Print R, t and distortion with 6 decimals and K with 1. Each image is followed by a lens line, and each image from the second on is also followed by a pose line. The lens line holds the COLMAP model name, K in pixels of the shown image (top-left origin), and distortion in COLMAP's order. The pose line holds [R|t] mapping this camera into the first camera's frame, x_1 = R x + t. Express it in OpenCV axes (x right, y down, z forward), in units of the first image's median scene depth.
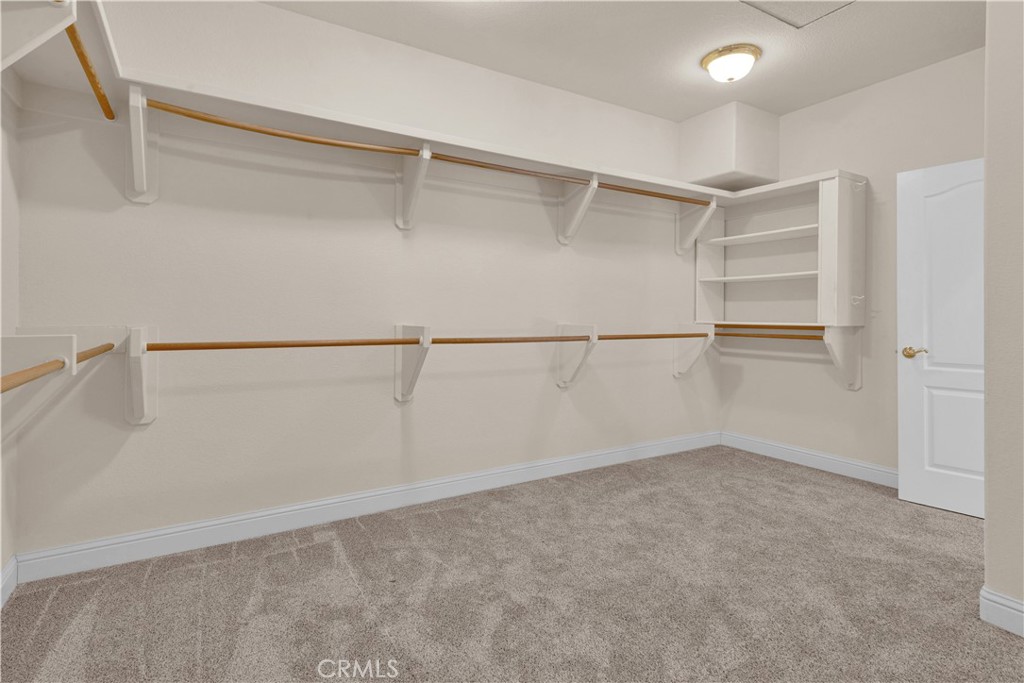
lens RADIAL K [[516.3, 0, 512.0], [0, 516.3, 341.5], [0, 0, 1]] dist [0.043340, 0.000139]
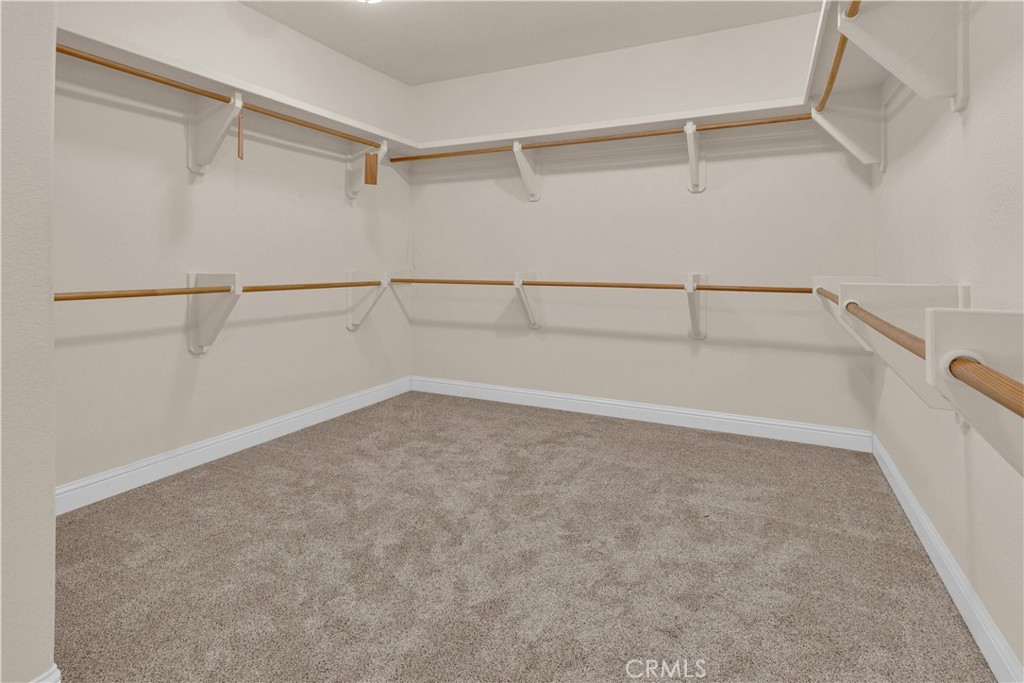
lens RADIAL K [[513.4, 0, 512.0], [0, 513.4, 341.5], [0, 0, 1]] dist [-0.001447, -0.000344]
pose [[0.845206, -0.079605, 0.528479, -0.251307], [0.025619, 0.993743, 0.108715, 0.005989], [-0.533826, -0.078347, 0.841957, -0.147656]]
